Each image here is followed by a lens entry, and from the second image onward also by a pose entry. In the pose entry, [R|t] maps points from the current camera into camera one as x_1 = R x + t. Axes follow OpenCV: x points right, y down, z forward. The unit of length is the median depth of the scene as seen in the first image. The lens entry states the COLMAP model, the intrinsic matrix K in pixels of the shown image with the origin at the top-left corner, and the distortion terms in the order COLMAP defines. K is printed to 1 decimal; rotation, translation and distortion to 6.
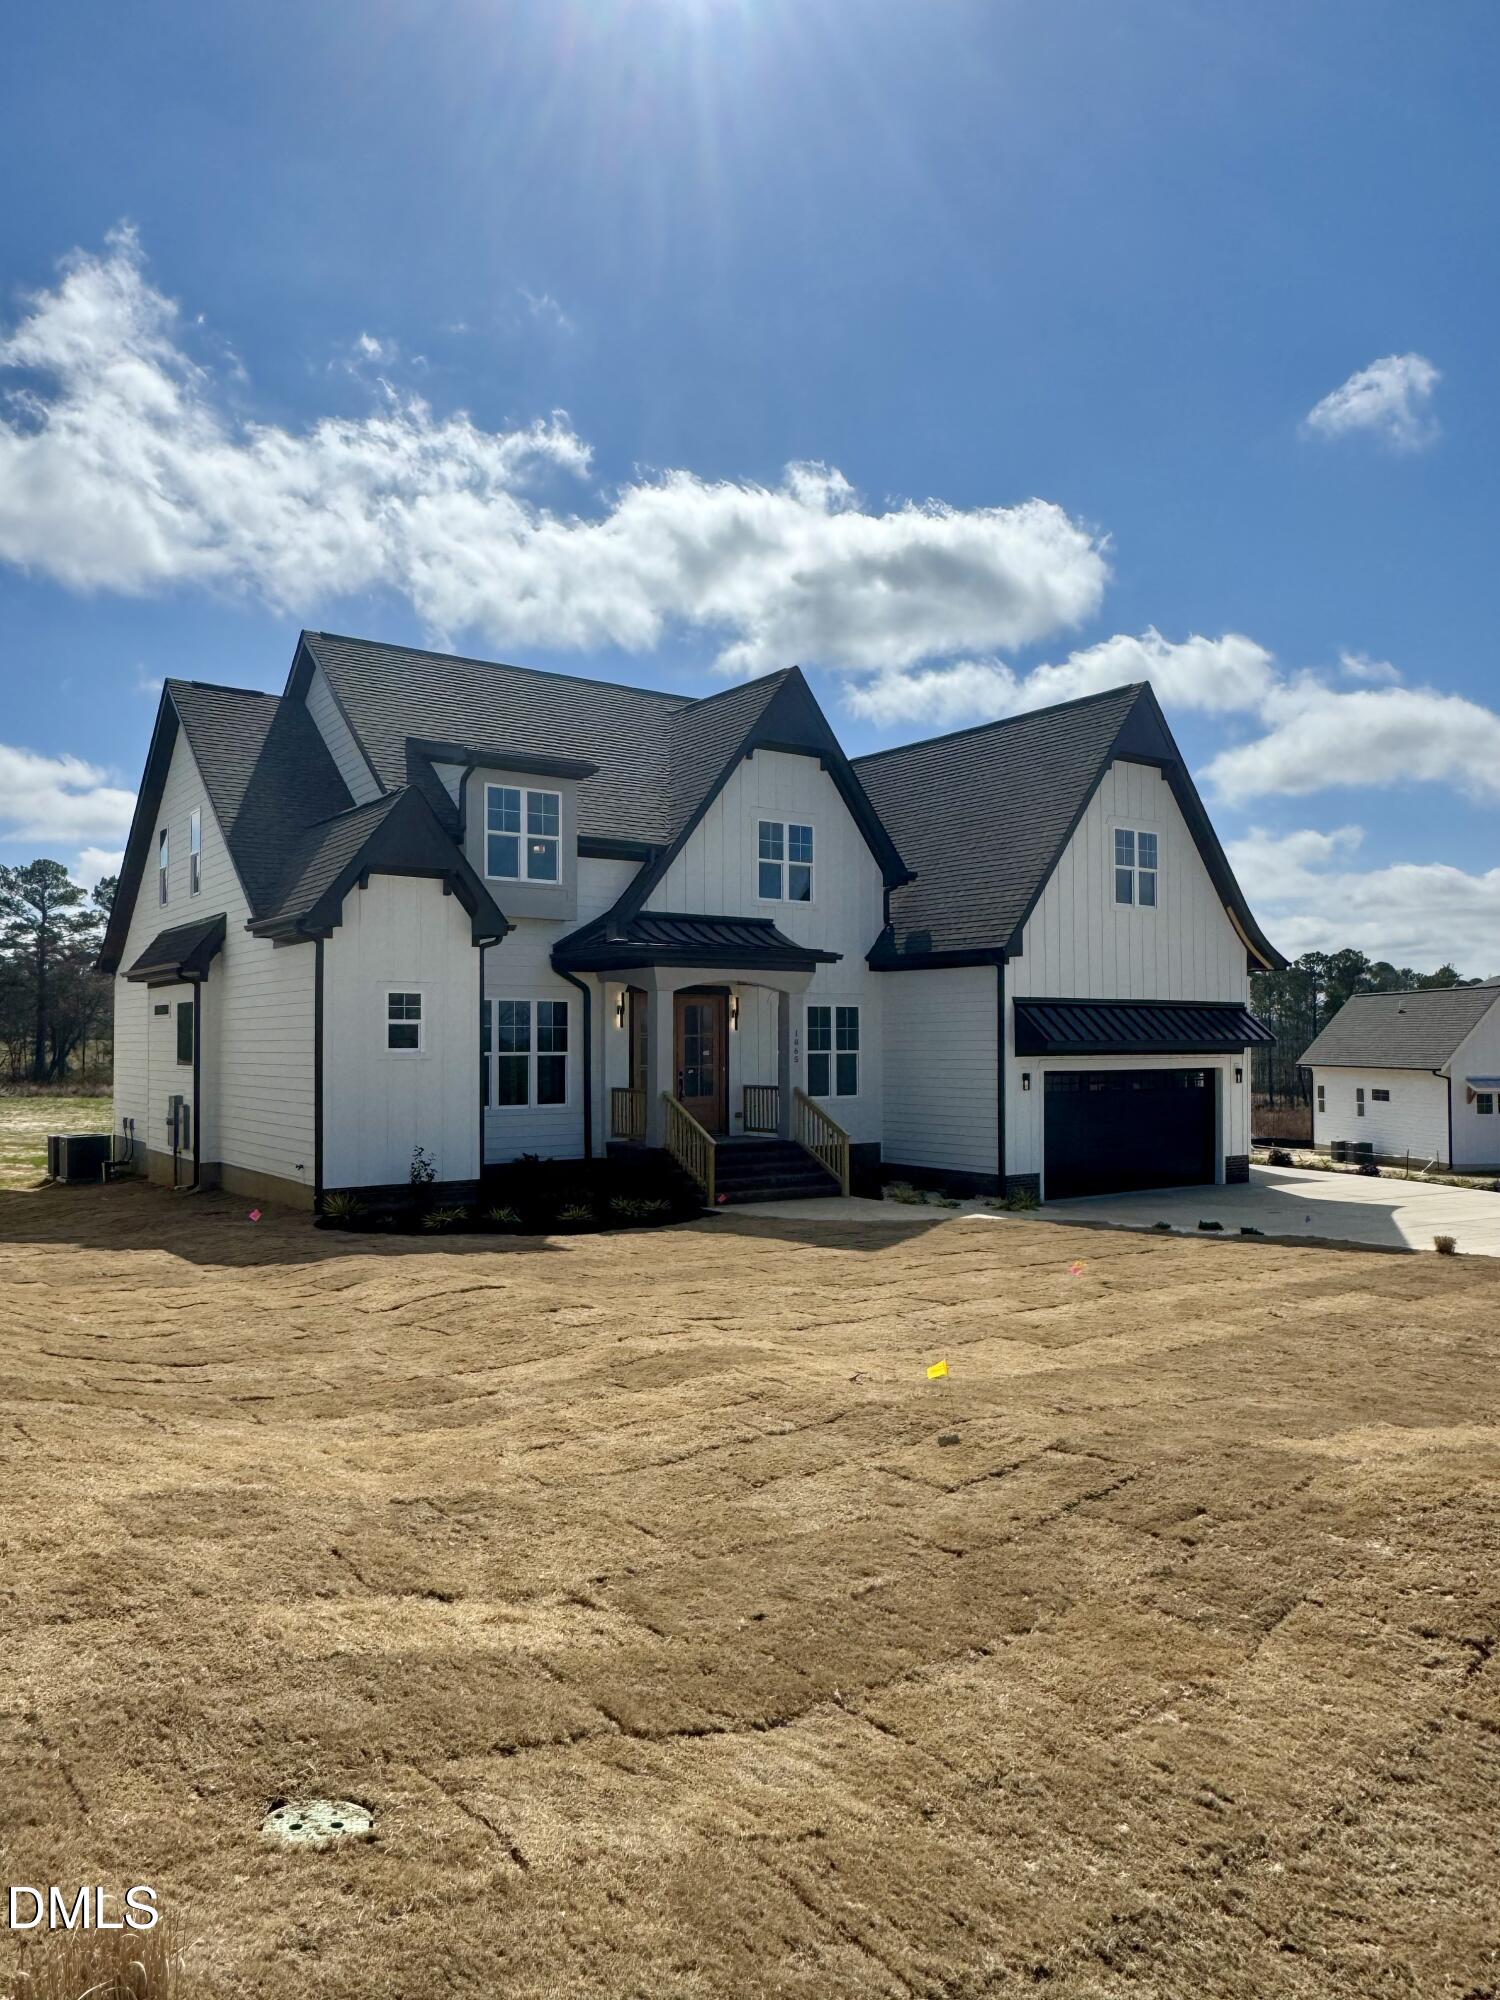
lens RADIAL K [[1363.8, 0, 750.0], [0, 1363.8, 1000.0], [0, 0, 1]] dist [0.003122, 0.000417]
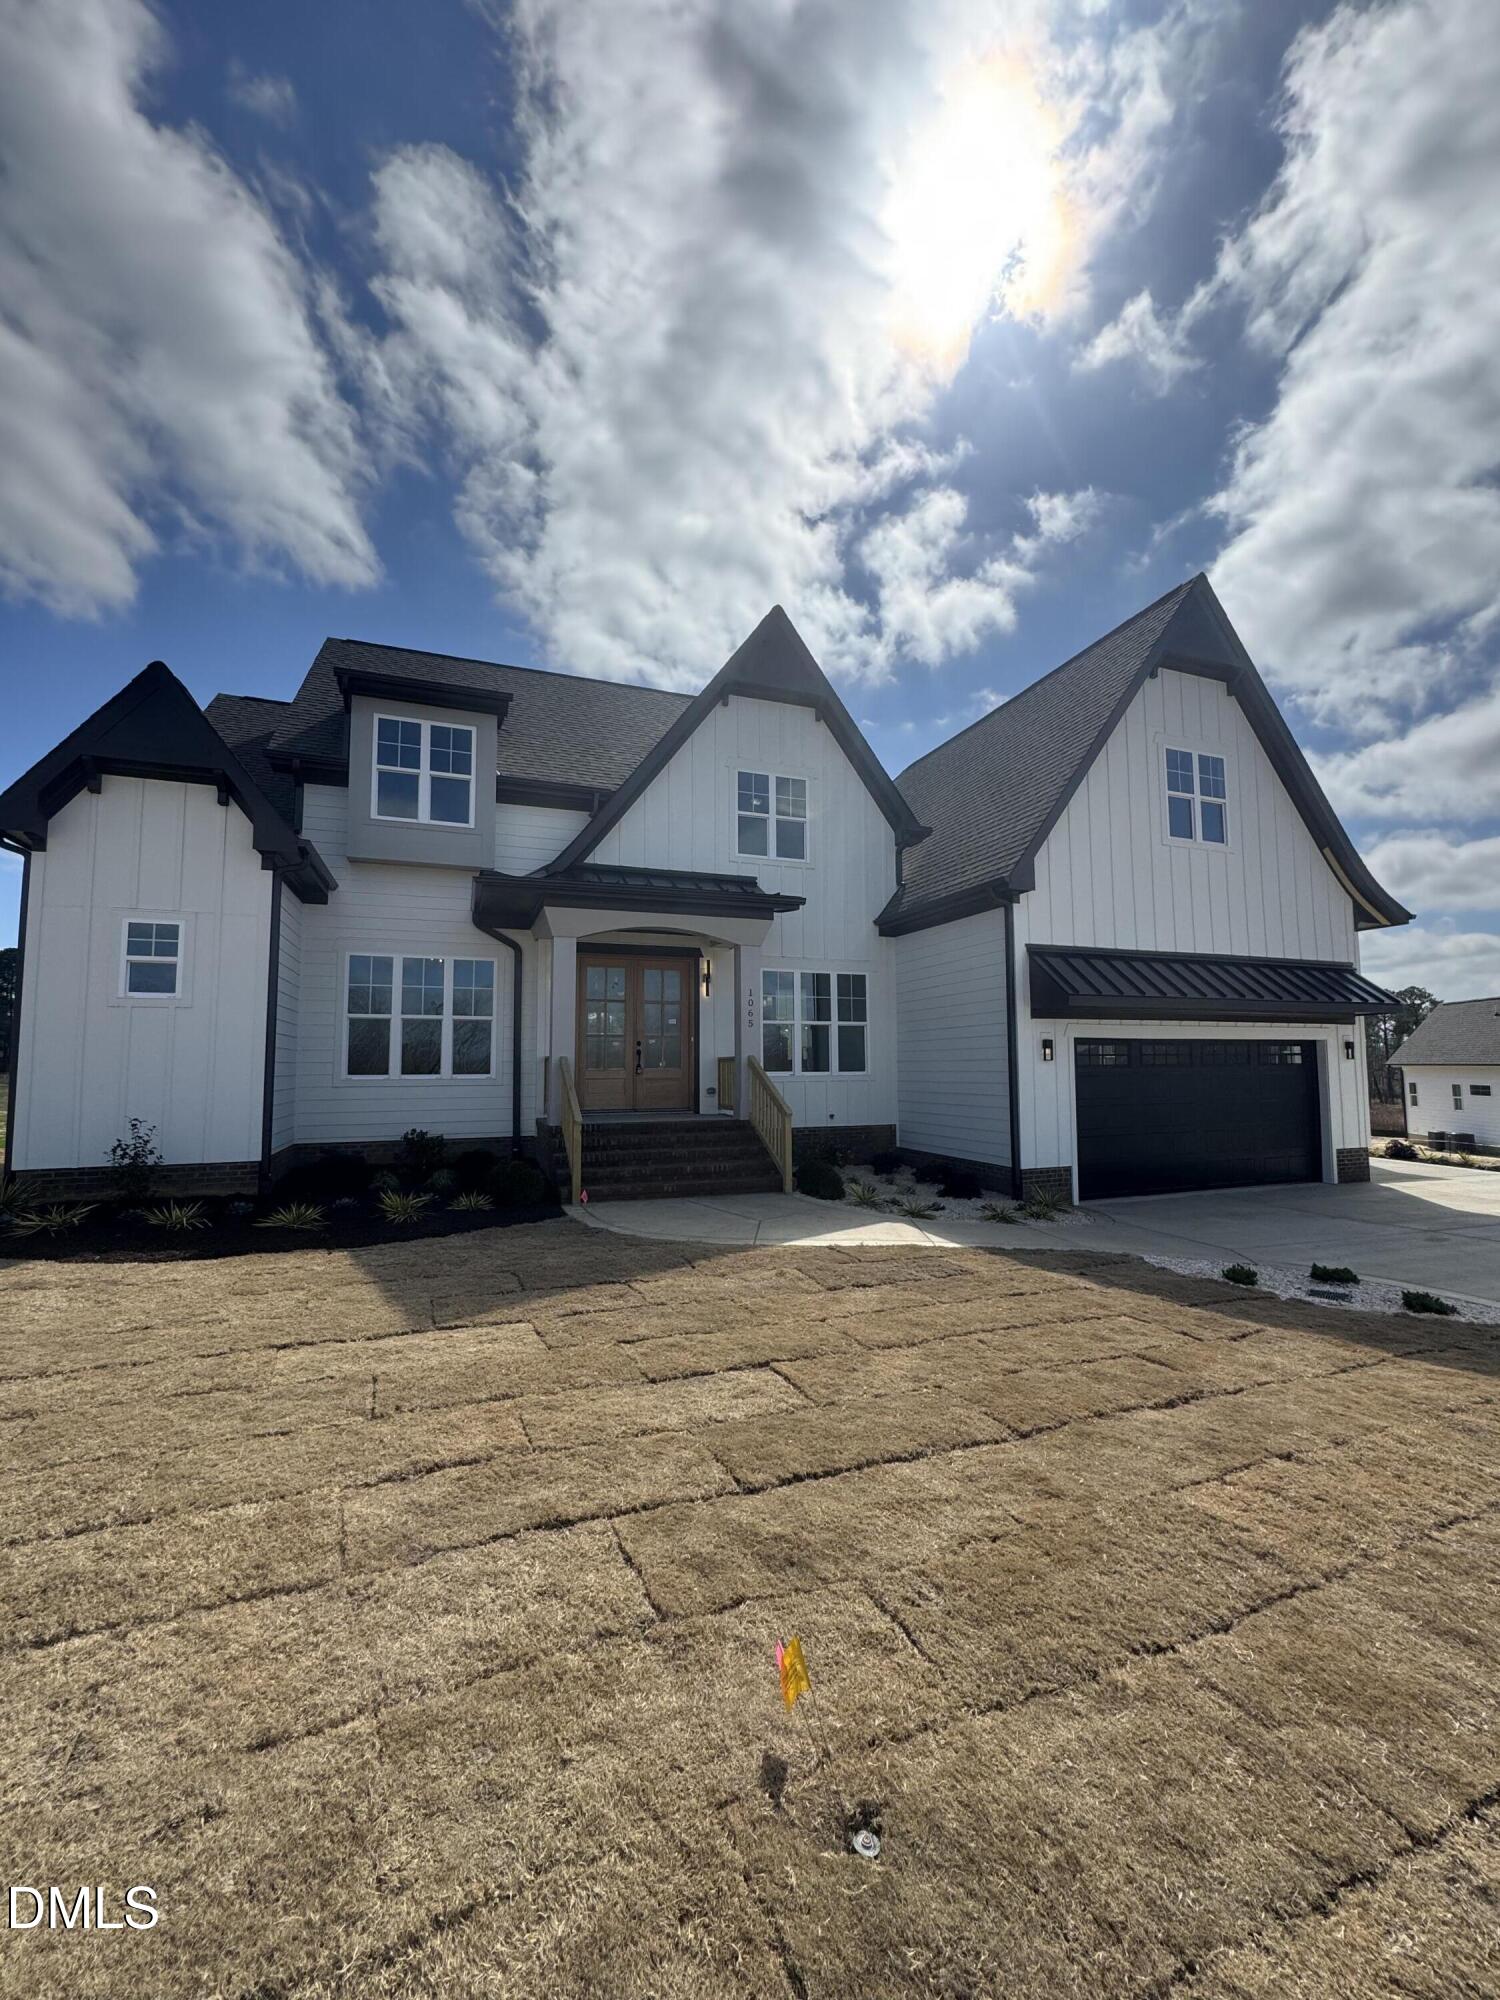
lens RADIAL K [[797.5, 0, 754.7], [0, 797.5, 997.2], [0, 0, 1]] dist [-0.002996, -0.000193]
pose [[0.963671, -0.024926, -0.265926, 0.160973], [0.010861, 0.998469, -0.054234, 0.052027], [0.266870, 0.049376, 0.962467, 0.502886]]
